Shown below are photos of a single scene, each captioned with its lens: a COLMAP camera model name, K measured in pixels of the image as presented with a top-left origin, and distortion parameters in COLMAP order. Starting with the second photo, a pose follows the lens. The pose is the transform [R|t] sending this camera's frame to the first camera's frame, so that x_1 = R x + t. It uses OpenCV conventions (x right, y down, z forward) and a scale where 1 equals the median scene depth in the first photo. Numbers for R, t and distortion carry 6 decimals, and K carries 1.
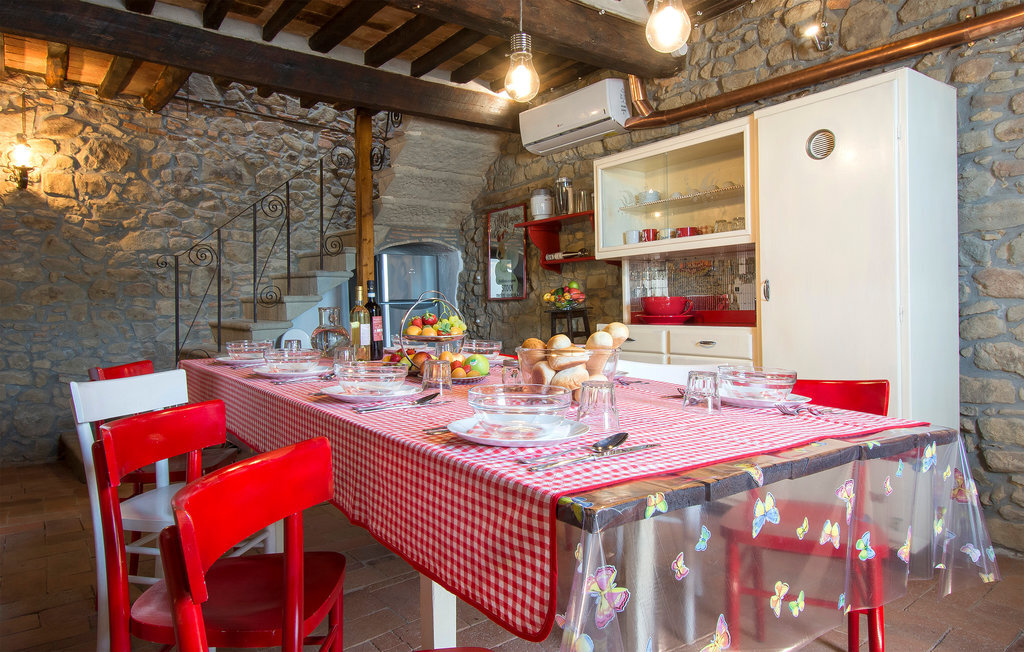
lens RADIAL K [[634.2, 0, 509.3], [0, 634.2, 302.5], [0, 0, 1]] dist [-0.011173, -0.005781]
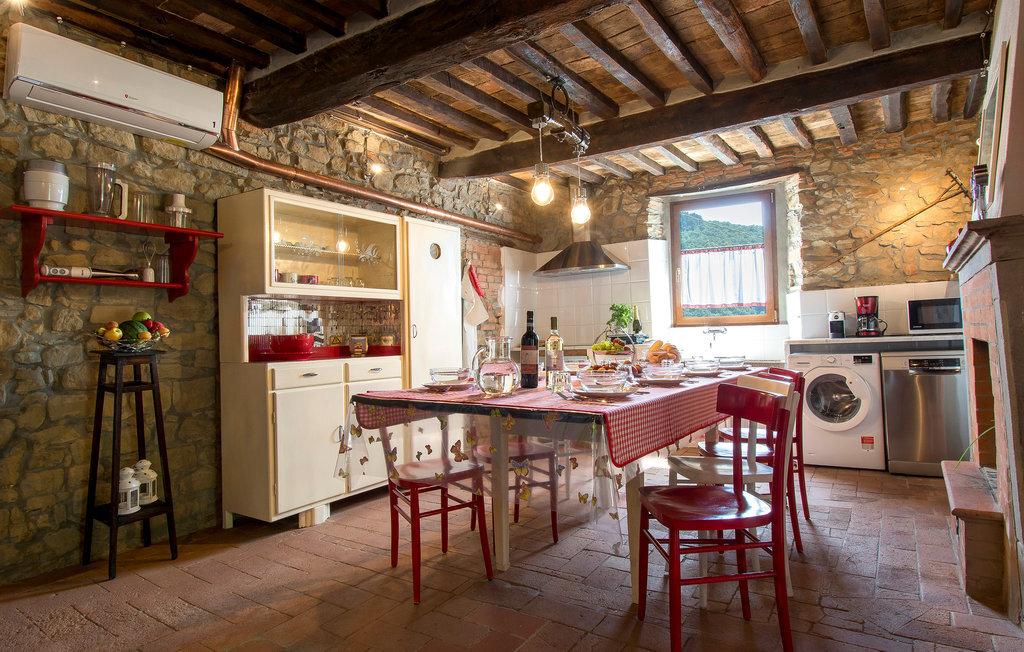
lens RADIAL K [[581.6, 0, 514.3], [0, 581.6, 323.6], [0, 0, 1]] dist [-0.023485, -0.001202]
pose [[-0.339390, 0.050182, 0.939306, -0.983484], [0.027194, 0.998682, -0.043528, 0.029998], [-0.940253, 0.010771, -0.340307, 1.179080]]
